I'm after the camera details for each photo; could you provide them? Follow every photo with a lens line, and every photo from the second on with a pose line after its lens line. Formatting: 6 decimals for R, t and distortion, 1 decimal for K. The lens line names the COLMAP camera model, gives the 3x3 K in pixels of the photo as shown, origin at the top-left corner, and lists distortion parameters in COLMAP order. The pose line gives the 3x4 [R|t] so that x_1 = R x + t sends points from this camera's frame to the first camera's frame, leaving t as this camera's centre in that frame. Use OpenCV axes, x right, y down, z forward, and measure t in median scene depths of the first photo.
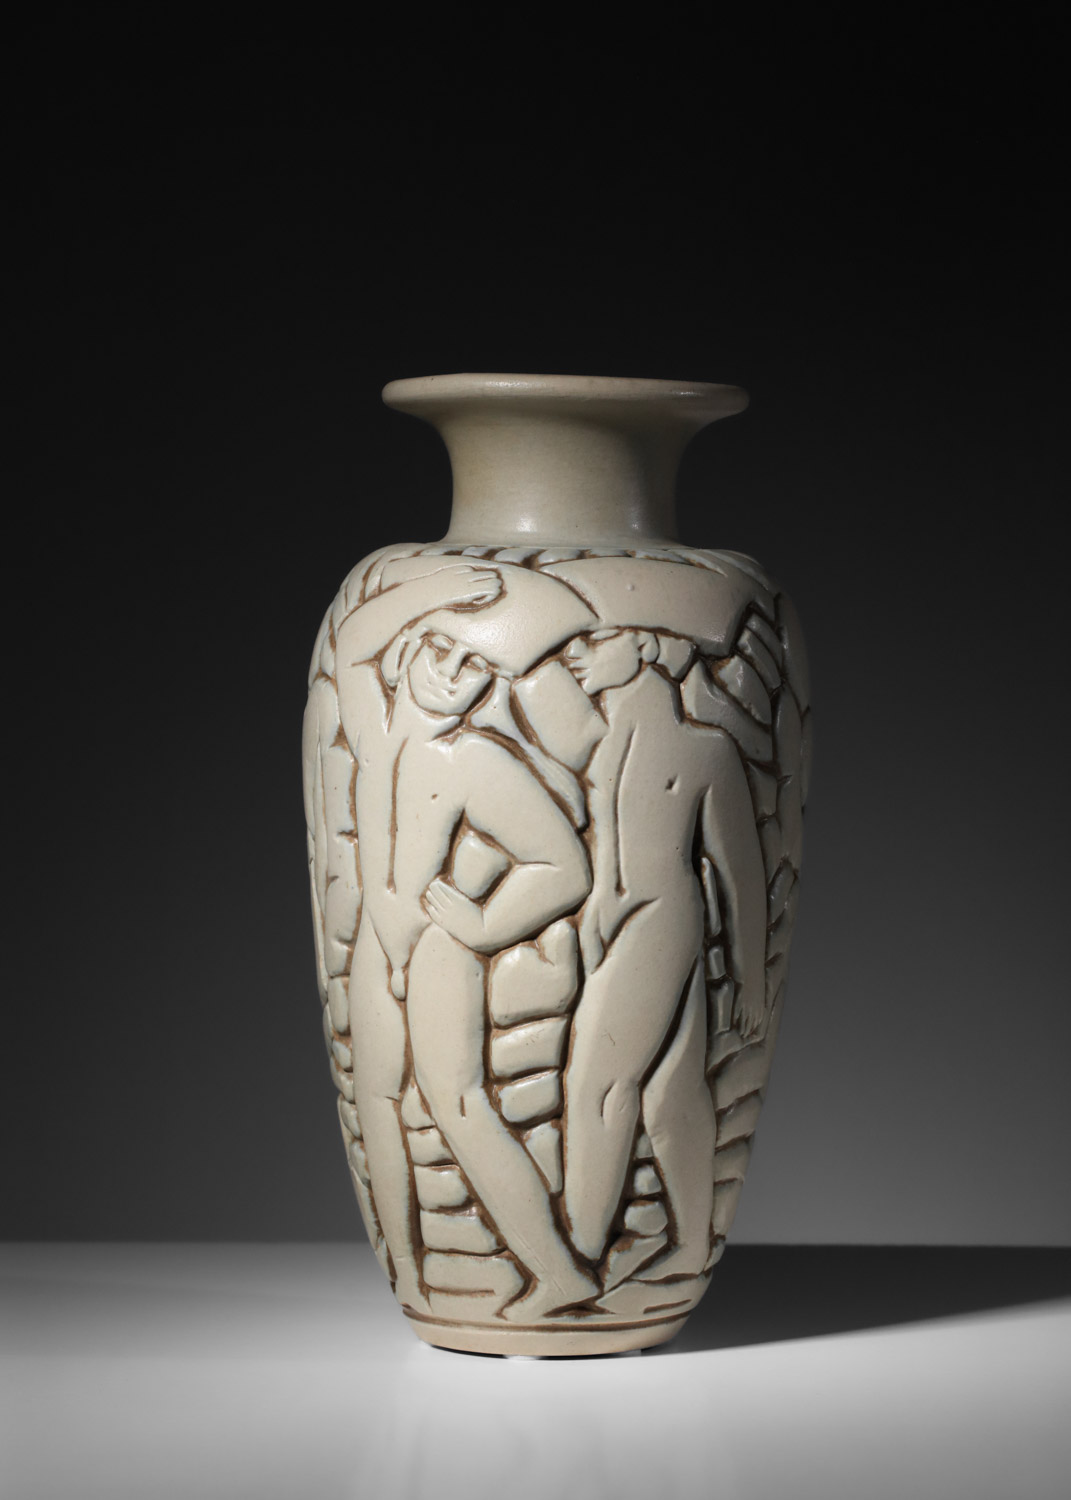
lens RADIAL K [[4658.1, 0, 534.5], [0, 4658.1, 750.6], [0, 0, 1]] dist [0.039975, 0.000000]
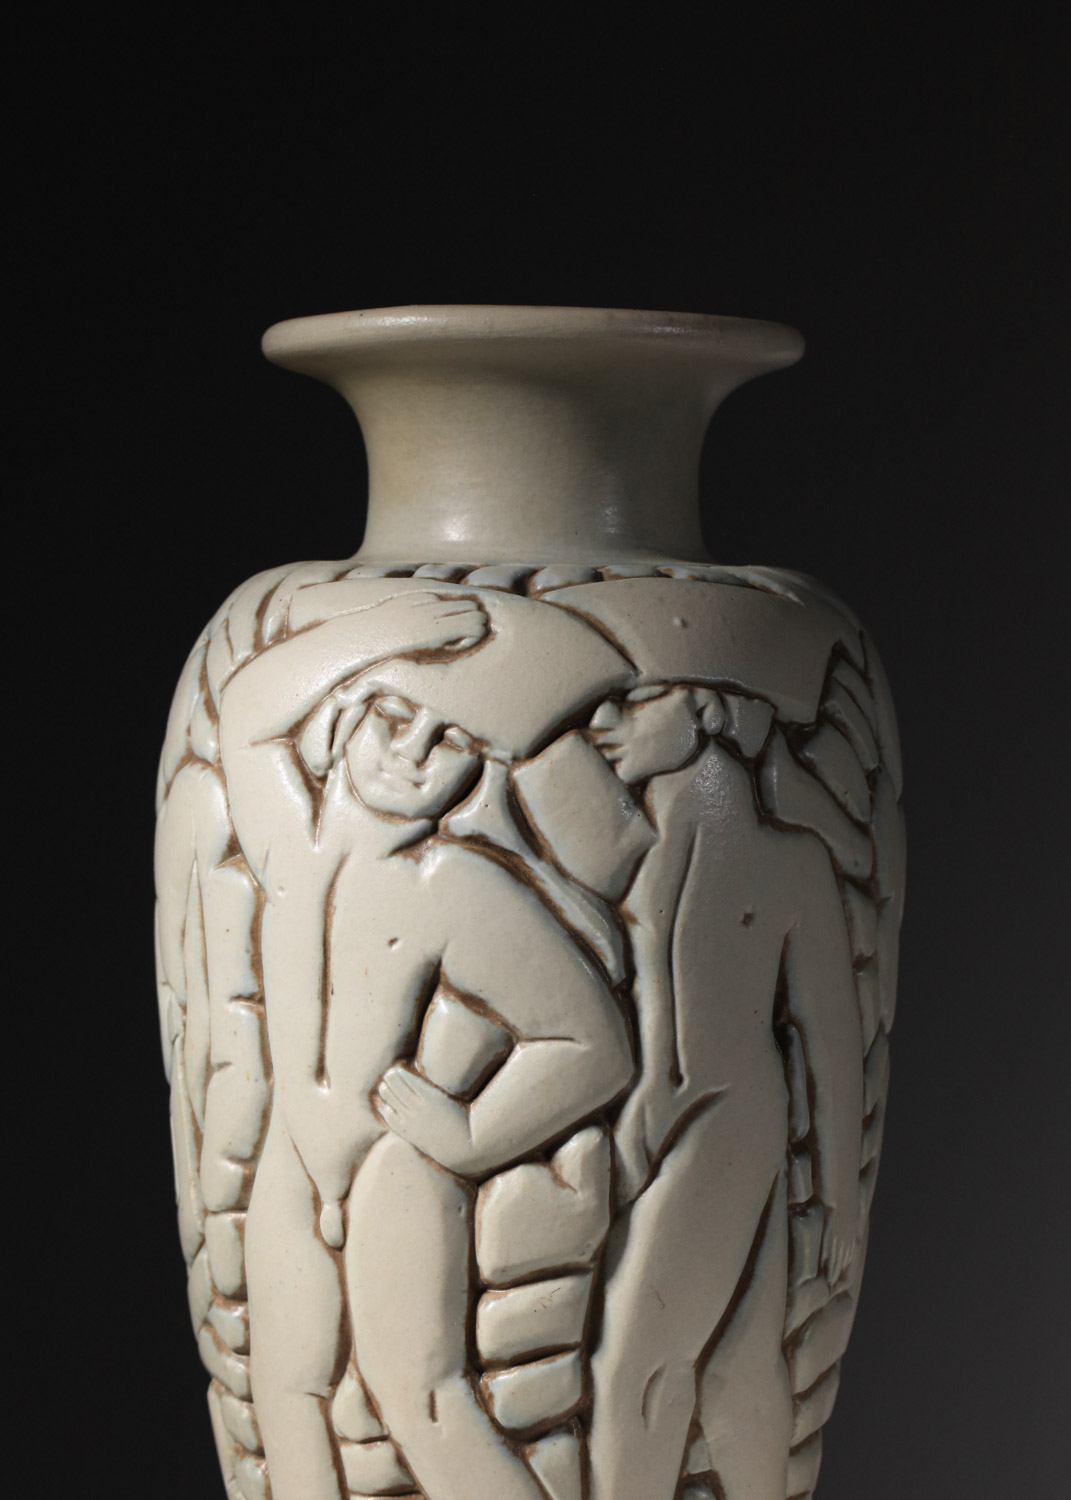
lens RADIAL K [[4658.1, 0, 537.0], [0, 4658.1, 748.1], [0, 0, 1]] dist [0.039975, 0.000000]
pose [[0.987617, -0.013947, 0.156266, -0.103316], [0.015743, 0.999823, -0.010263, -0.010411], [-0.156095, 0.012596, 0.987662, 0.341098]]
